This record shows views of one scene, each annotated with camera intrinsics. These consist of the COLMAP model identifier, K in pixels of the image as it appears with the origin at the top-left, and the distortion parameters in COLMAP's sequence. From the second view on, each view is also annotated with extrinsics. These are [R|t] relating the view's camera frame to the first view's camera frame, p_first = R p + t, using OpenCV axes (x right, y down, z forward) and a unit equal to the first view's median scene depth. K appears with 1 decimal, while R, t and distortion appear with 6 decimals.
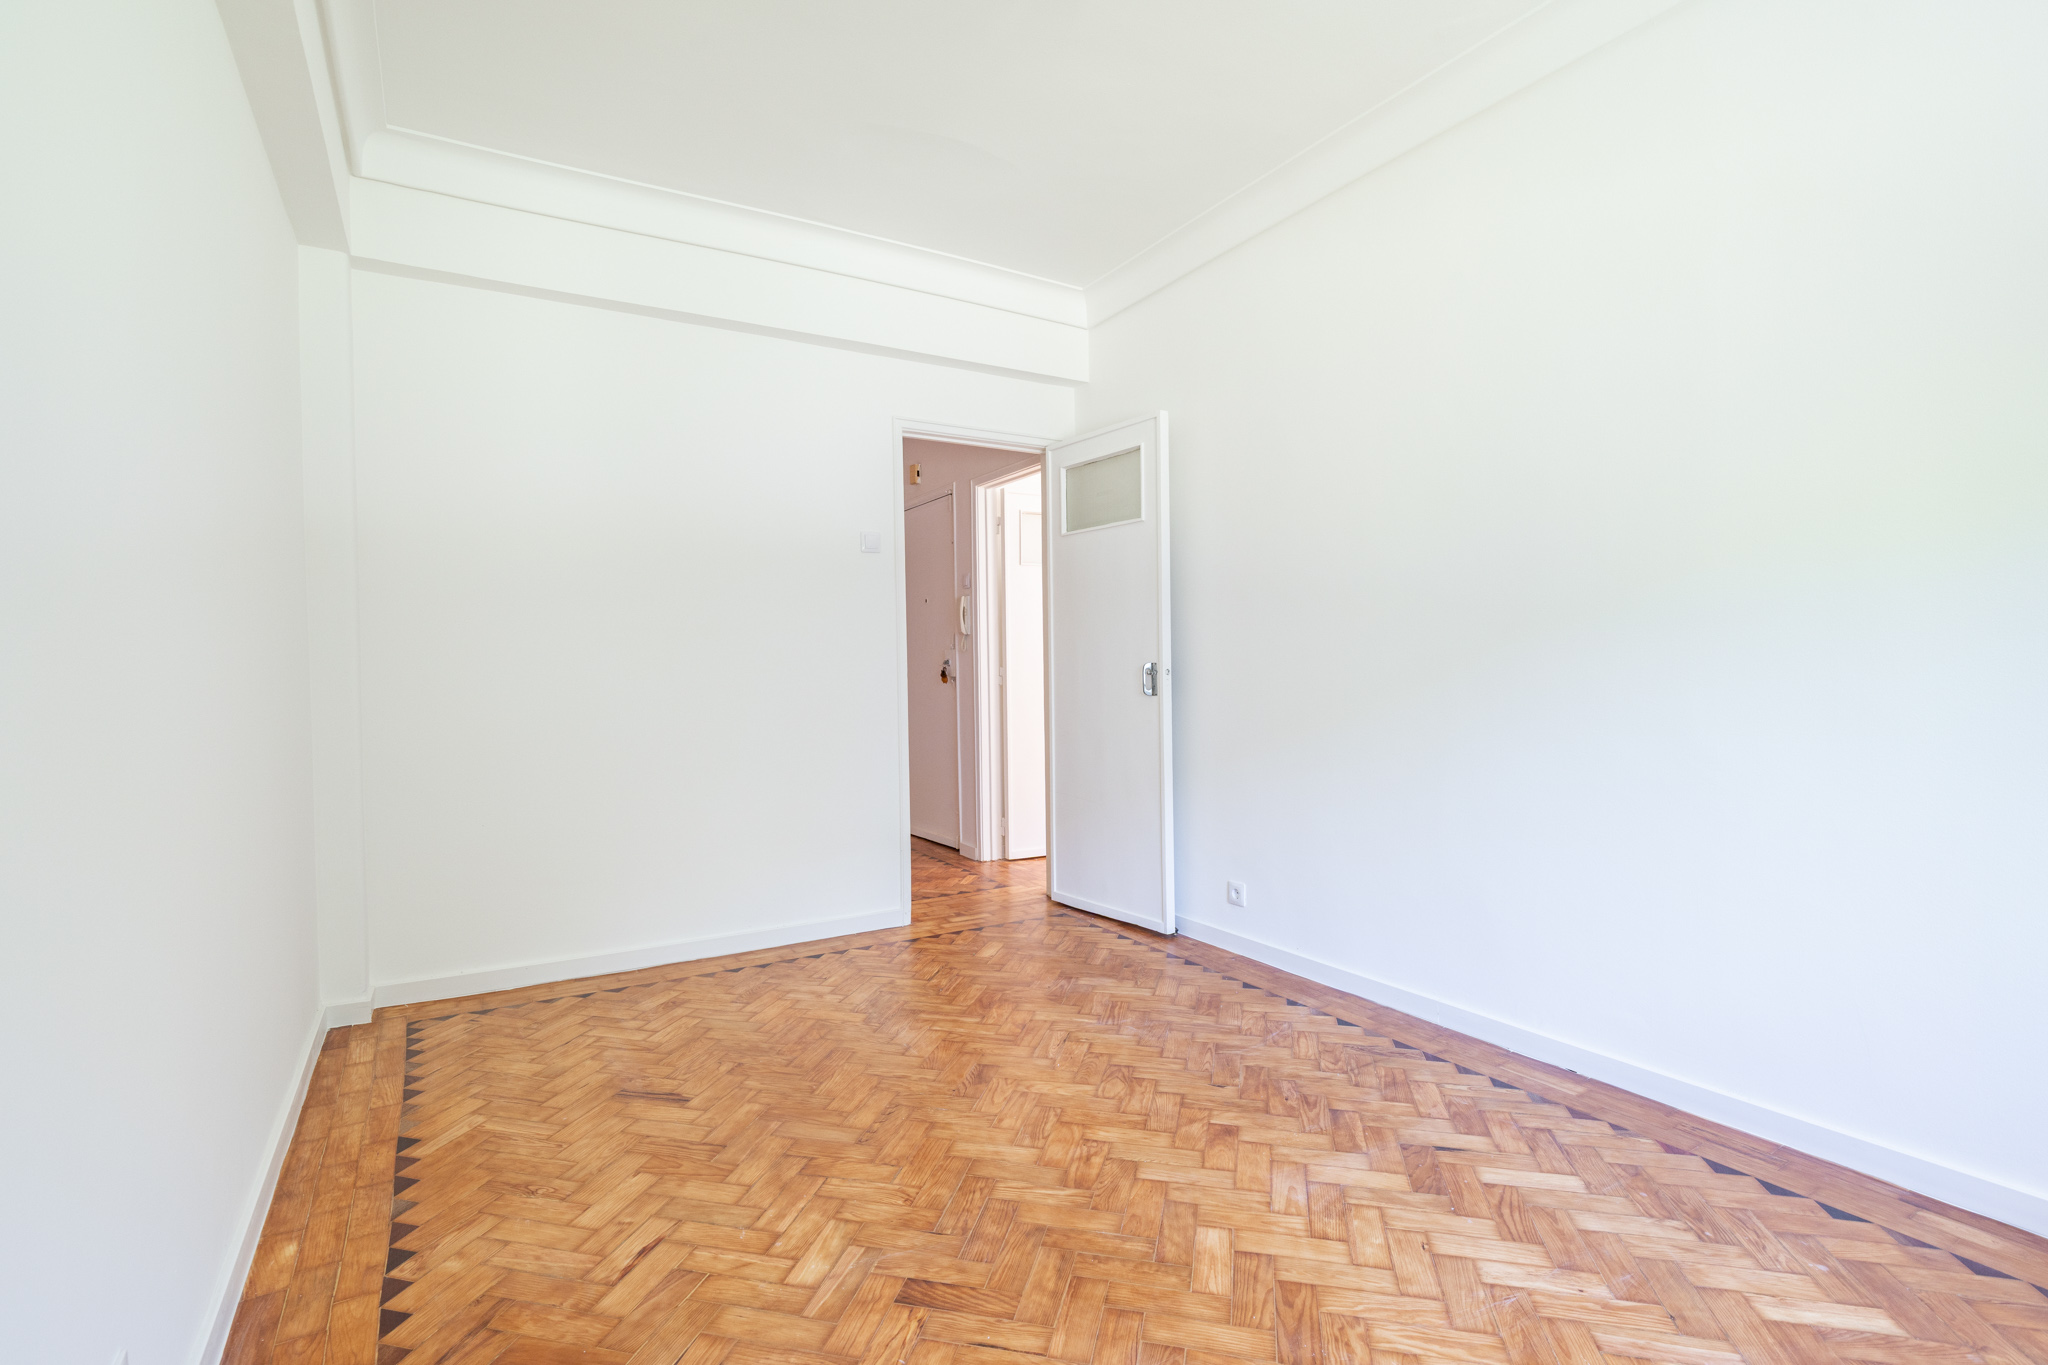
lens RADIAL K [[956.9, 0, 1007.8], [0, 956.9, 688.5], [0, 0, 1]] dist [-0.016523, 0.005946]
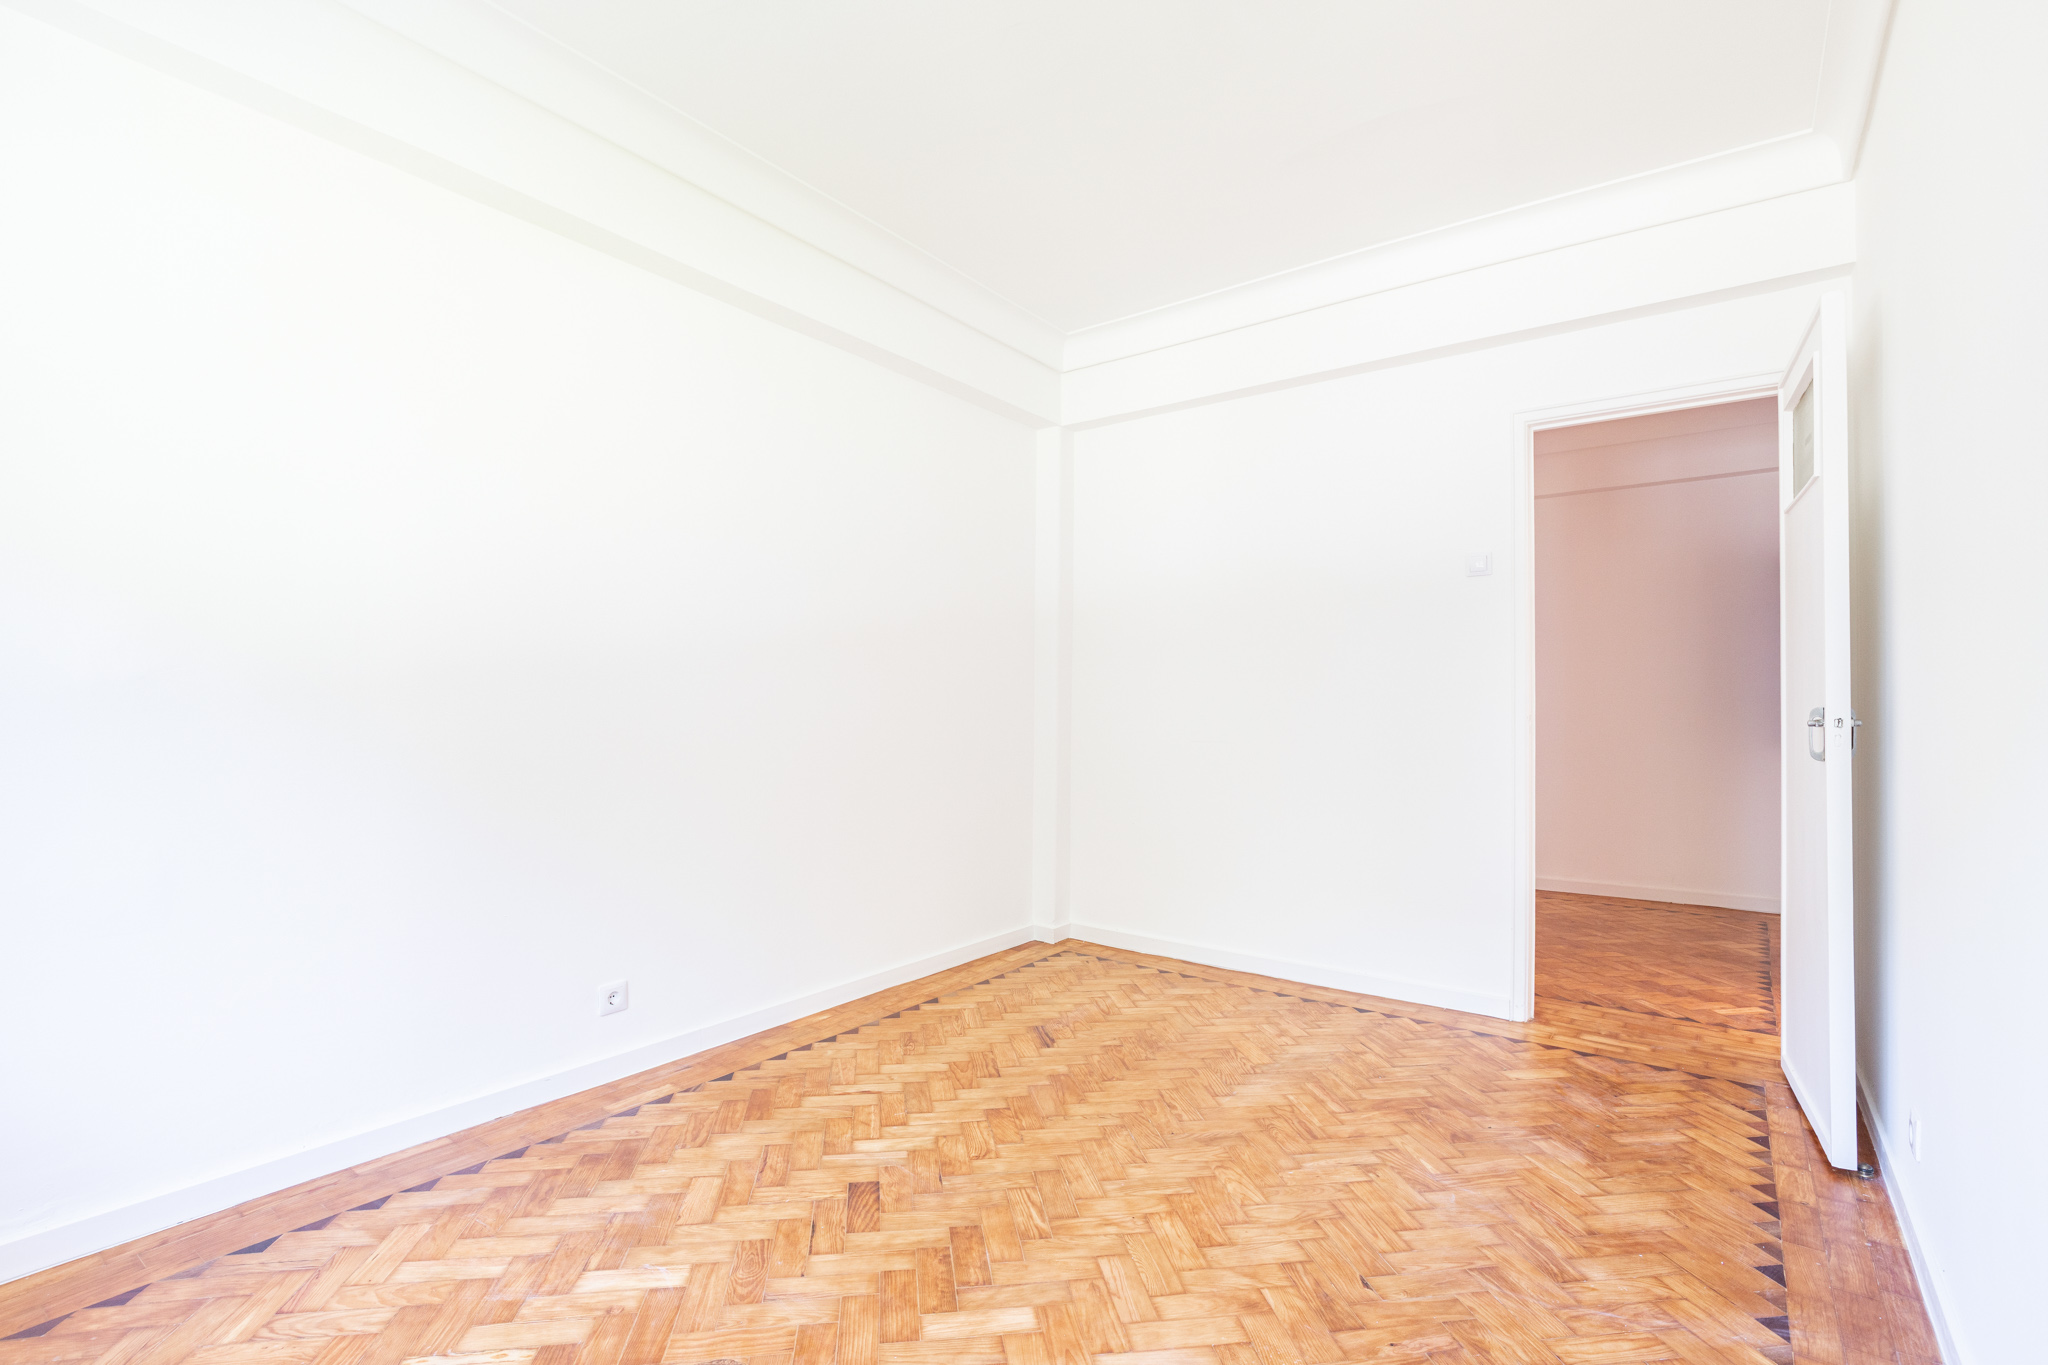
lens RADIAL K [[956.9, 0, 1007.8], [0, 956.9, 688.5], [0, 0, 1]] dist [-0.016523, 0.005946]
pose [[0.370304, -0.001105, -0.928910, 0.777487], [-0.032759, 0.999362, -0.014248, -0.016128], [0.928333, 0.035706, 0.370032, 0.455858]]
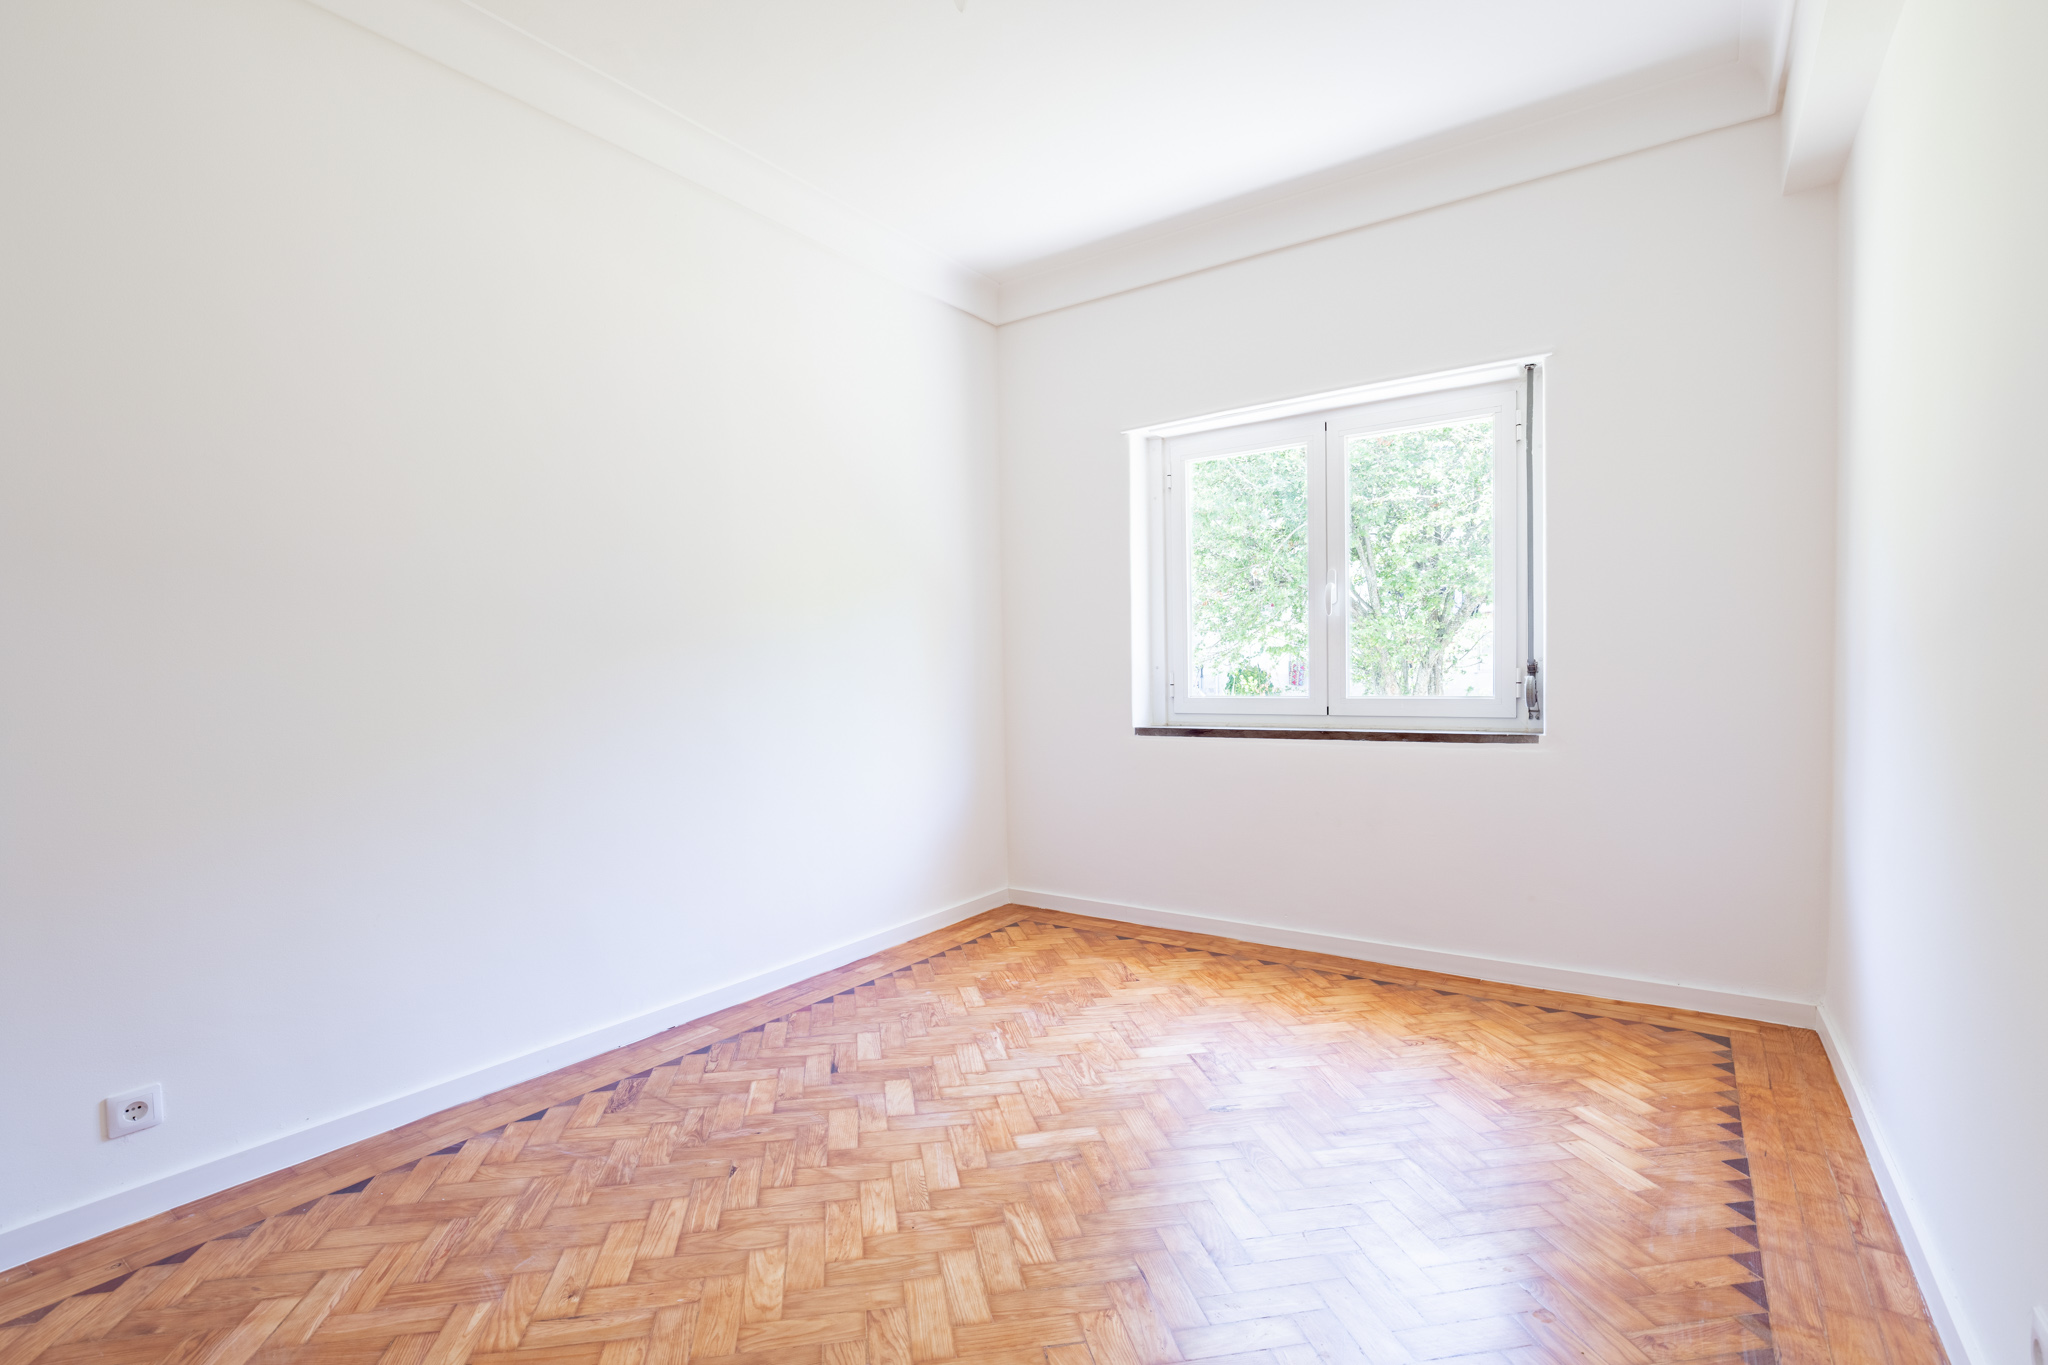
lens RADIAL K [[956.9, 0, 1007.8], [0, 956.9, 688.5], [0, 0, 1]] dist [-0.016523, 0.005946]
pose [[-0.409298, 0.002814, 0.912397, -0.636895], [0.044213, 0.998882, 0.016753, -0.012529], [-0.911329, 0.047197, -0.408964, 1.083298]]
